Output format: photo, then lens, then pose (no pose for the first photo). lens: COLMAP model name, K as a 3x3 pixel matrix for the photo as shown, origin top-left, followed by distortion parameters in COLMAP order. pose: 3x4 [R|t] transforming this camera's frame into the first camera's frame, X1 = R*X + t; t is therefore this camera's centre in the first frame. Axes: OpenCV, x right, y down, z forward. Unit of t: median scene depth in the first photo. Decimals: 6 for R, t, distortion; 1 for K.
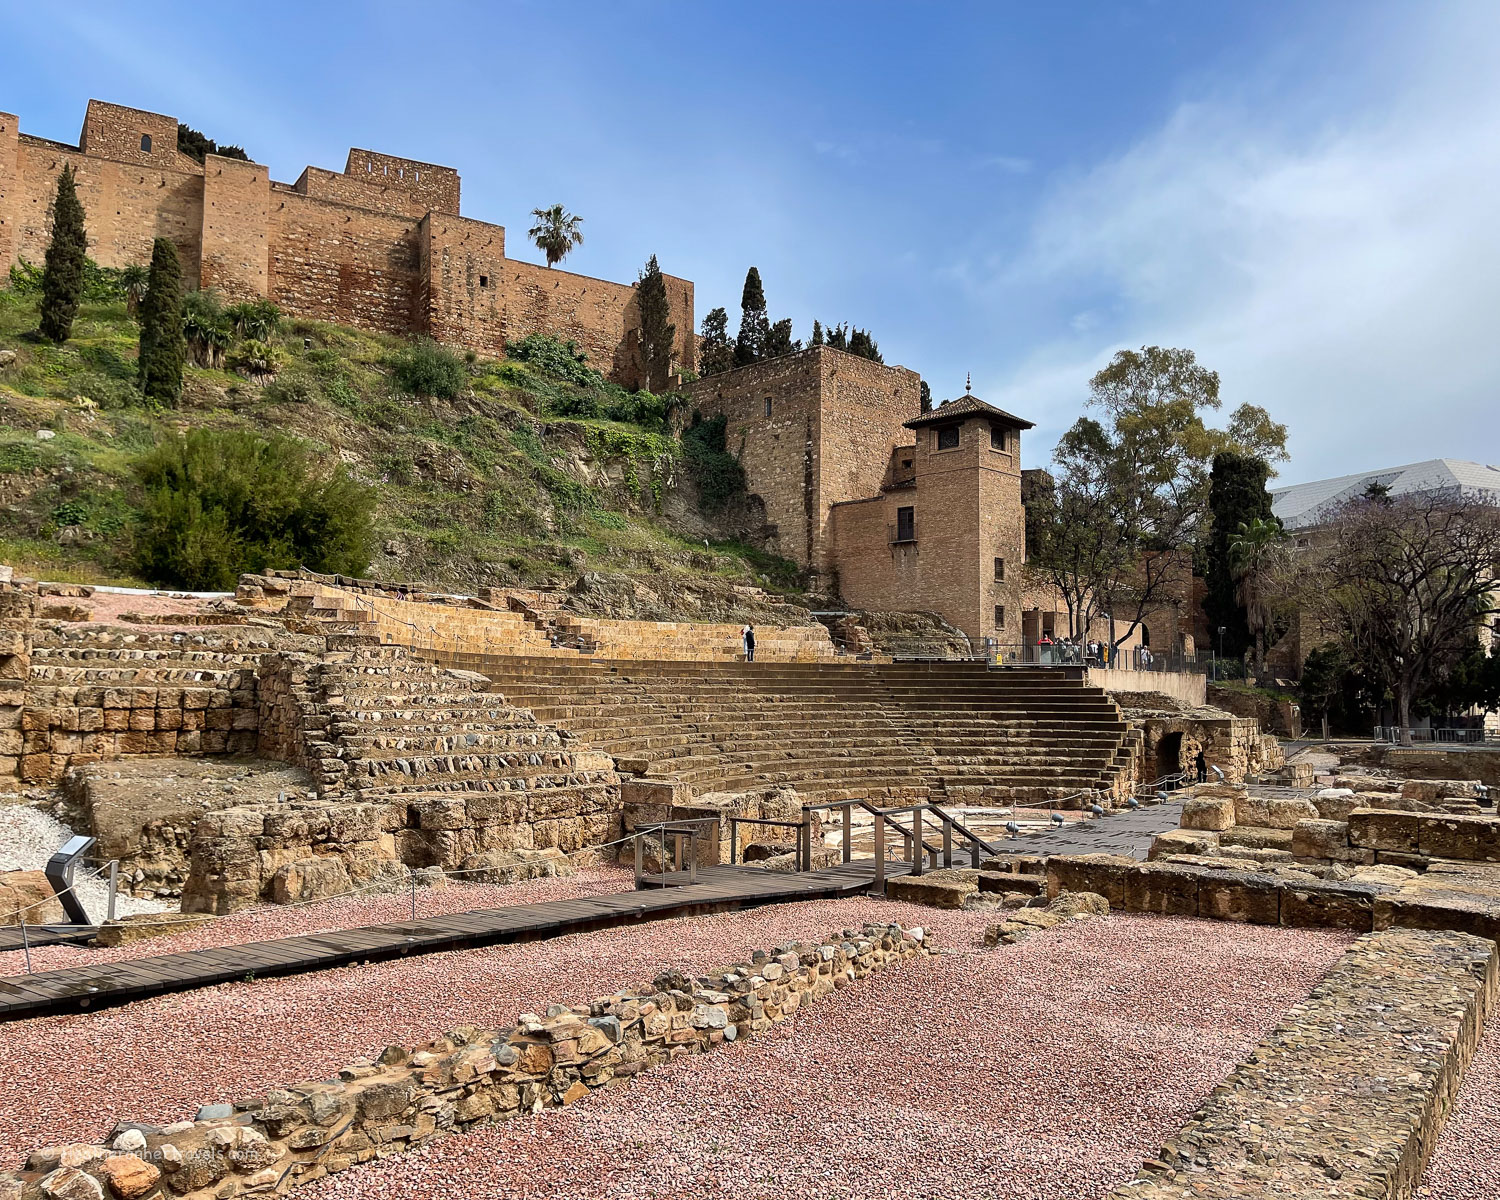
lens RADIAL K [[1175.7, 0, 750.0], [0, 1175.7, 600.0], [0, 0, 1]] dist [-0.006836, -0.008096]
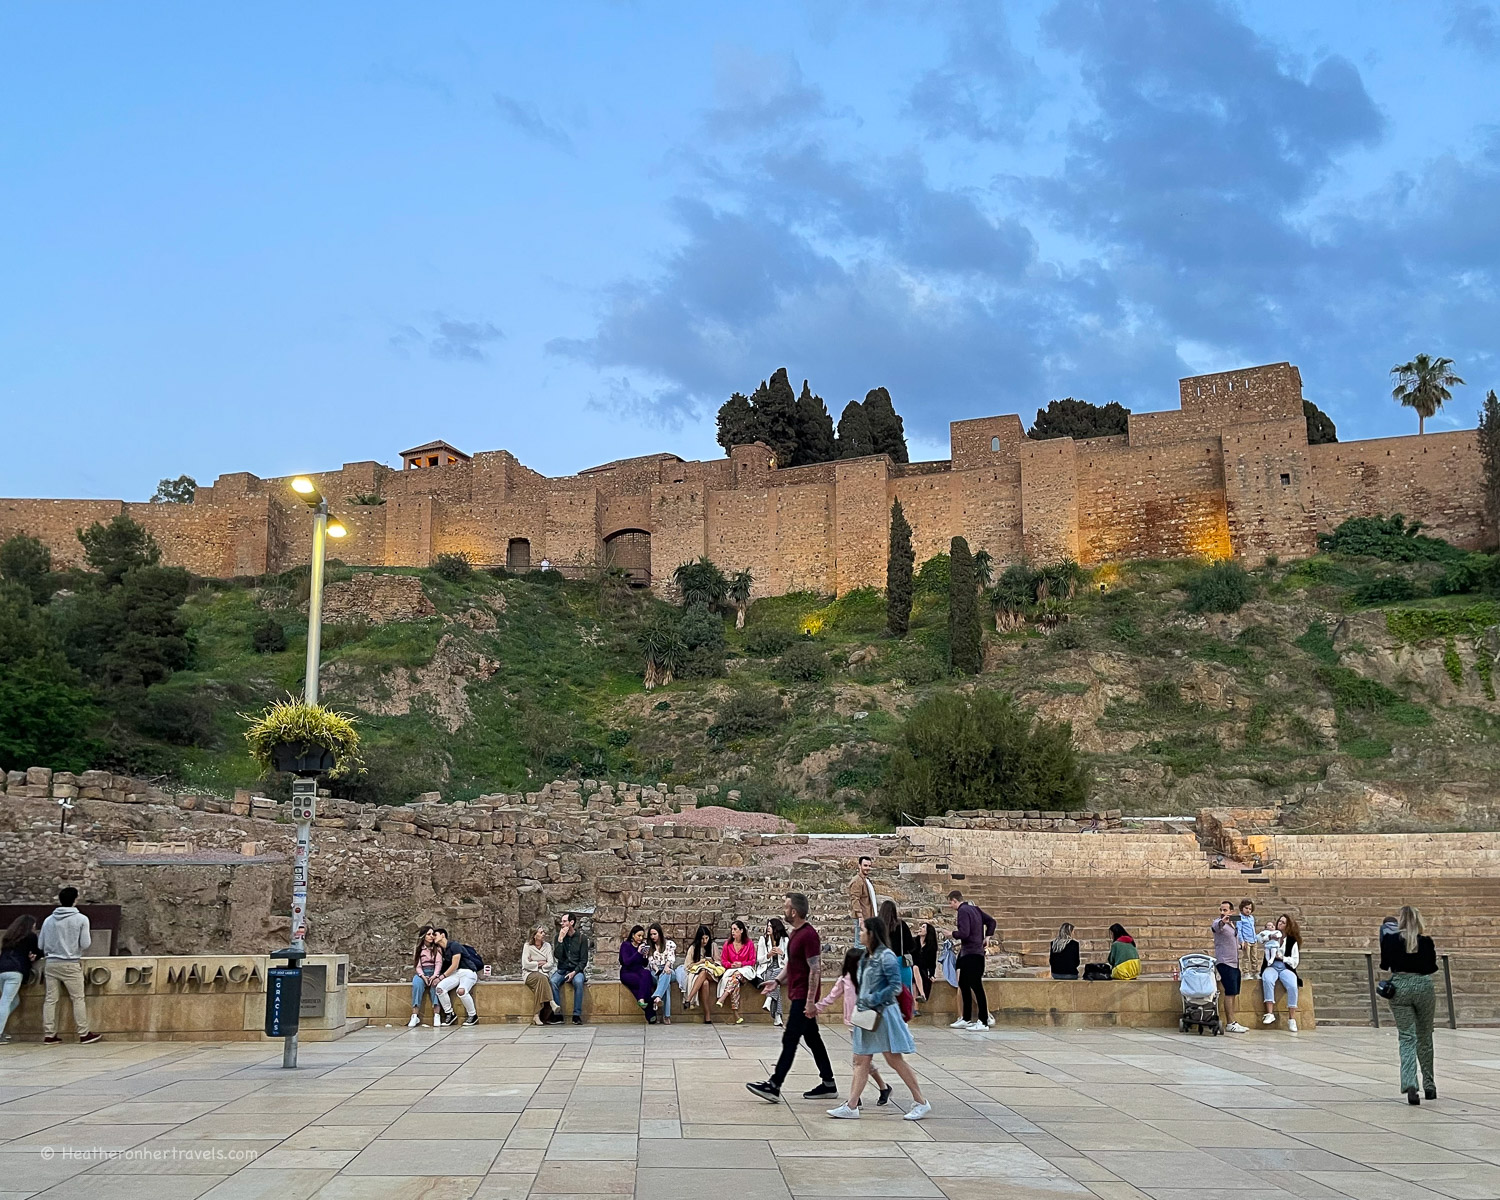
lens RADIAL K [[1397.5, 0, 750.0], [0, 1397.5, 600.0], [0, 0, 1]] dist [-0.001584, -0.000627]
pose [[0.569457, -0.176452, -0.802860, 0.449860], [0.061310, 0.983086, -0.172576, -0.002151], [0.819732, 0.049051, 0.570644, -0.013240]]
